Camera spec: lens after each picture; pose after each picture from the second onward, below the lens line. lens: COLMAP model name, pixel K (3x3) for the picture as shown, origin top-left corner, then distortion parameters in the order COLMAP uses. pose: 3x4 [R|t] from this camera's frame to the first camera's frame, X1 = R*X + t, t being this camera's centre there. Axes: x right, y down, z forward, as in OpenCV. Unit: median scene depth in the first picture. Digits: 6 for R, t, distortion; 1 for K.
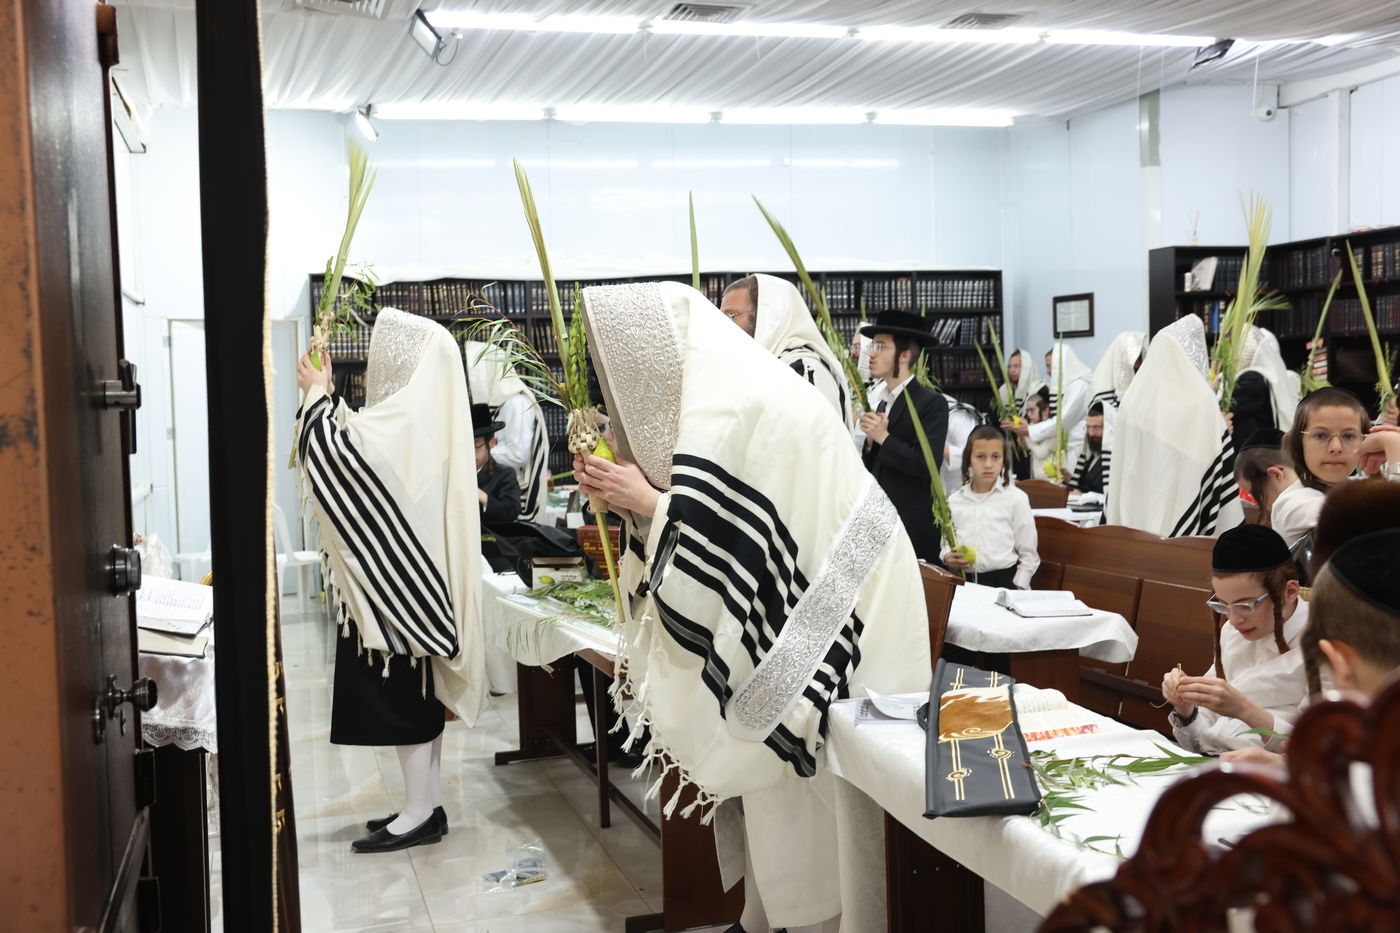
lens RADIAL K [[1422.0, 0, 700.0], [0, 1422.0, 466.5], [0, 0, 1]] dist [0.003660, 0.011080]
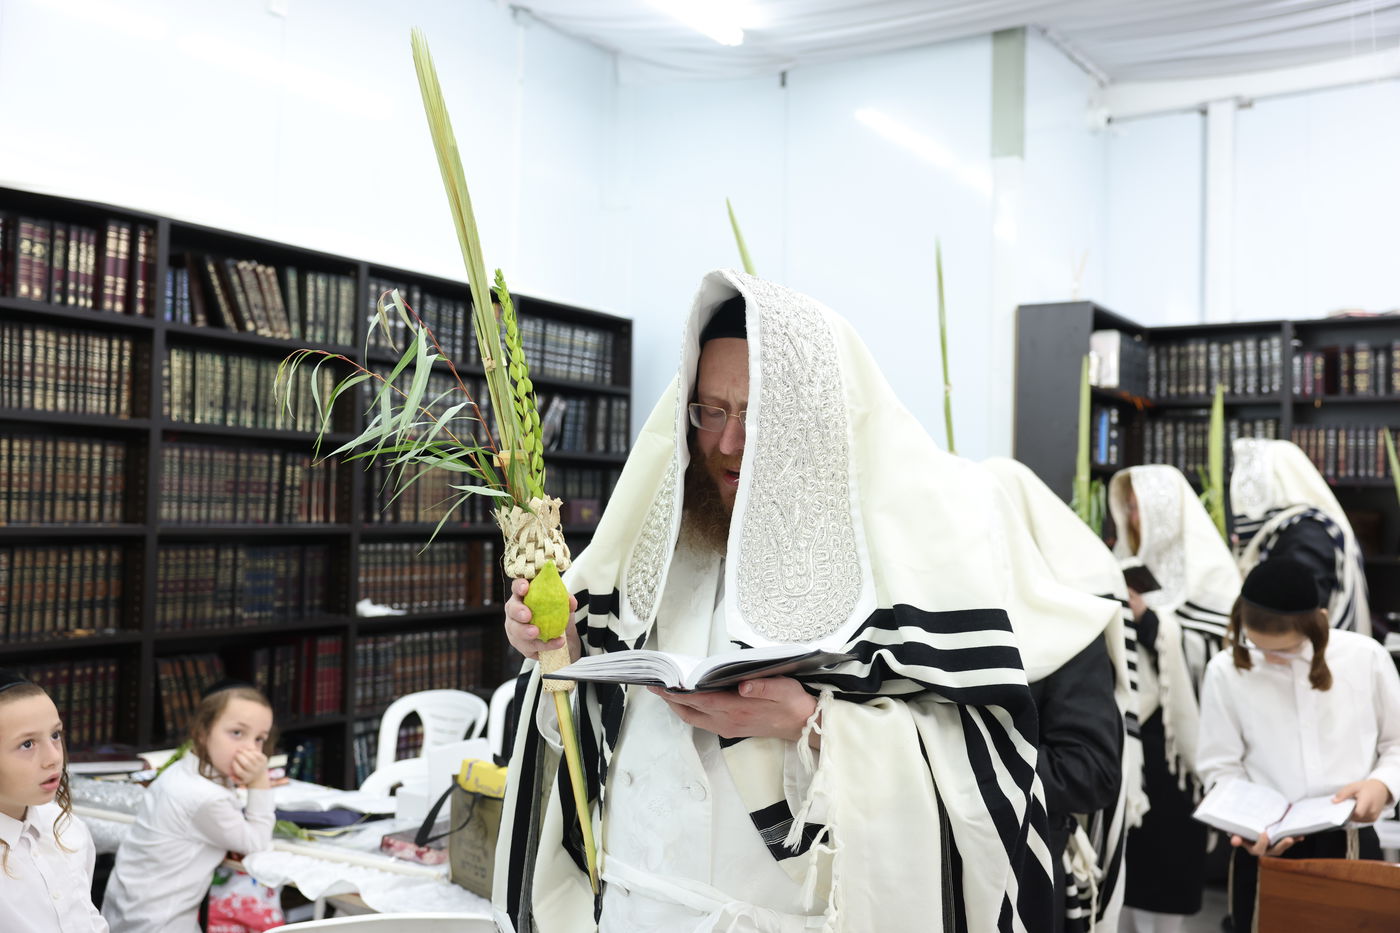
lens RADIAL K [[1316.6, 0, 700.0], [0, 1316.6, 466.5], [0, 0, 1]] dist [-0.002738, -0.001683]
pose [[0.784163, 0.070458, 0.616542, -0.085908], [-0.018671, 0.995762, -0.090049, -0.040916], [-0.620274, 0.059102, 0.782156, 0.663415]]
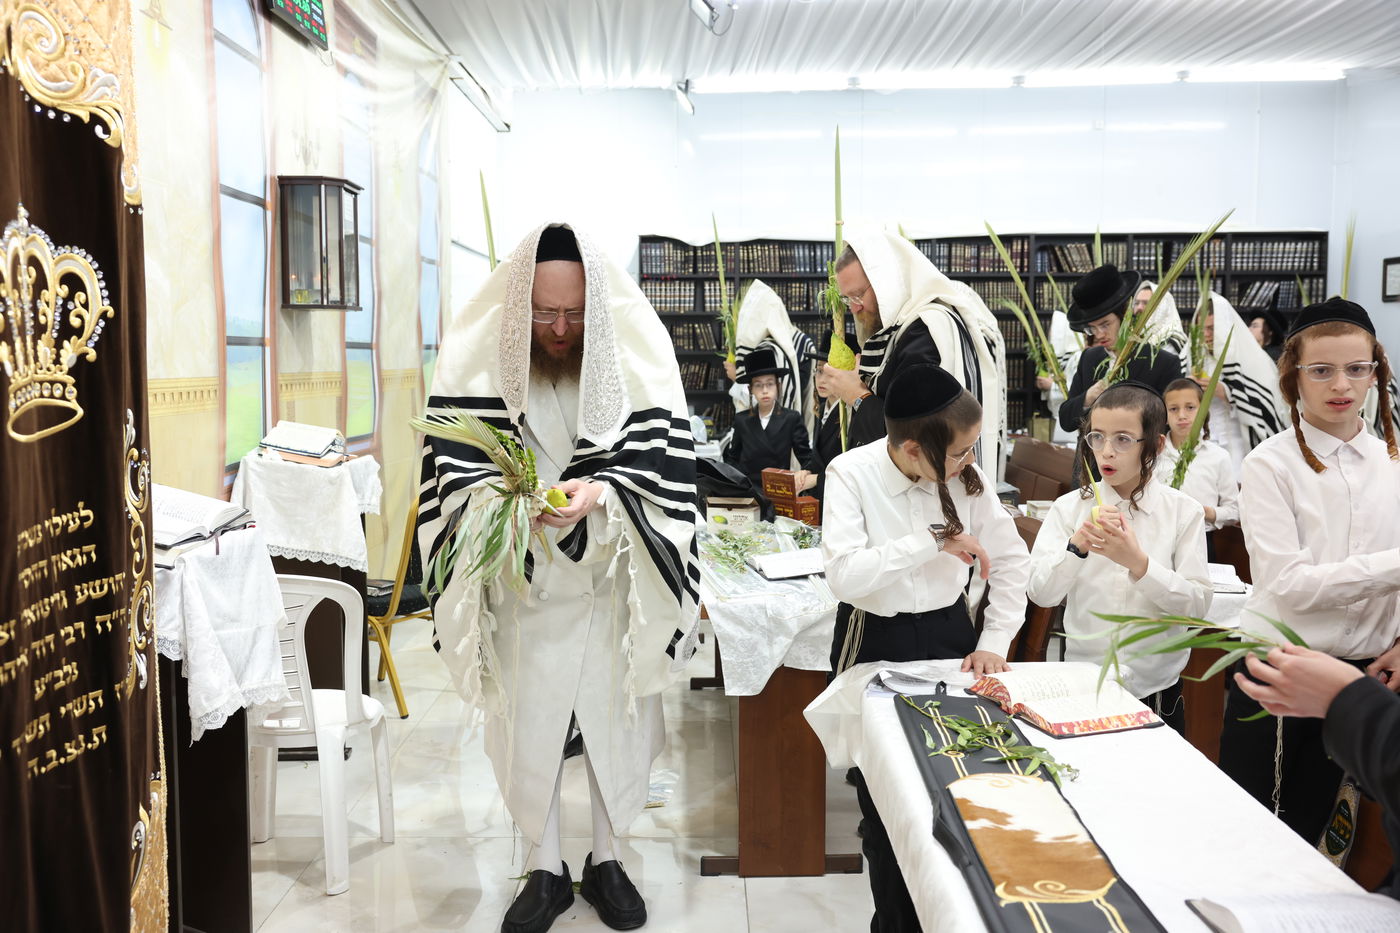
lens RADIAL K [[1264.3, 0, 700.0], [0, 1264.3, 466.5], [0, 0, 1]] dist [-0.045818, 0.091557]
pose [[0.955348, 0.048939, -0.291403, 0.067522], [-0.037763, 0.998324, 0.043859, 0.000975], [0.293061, -0.030897, 0.955594, 0.054333]]
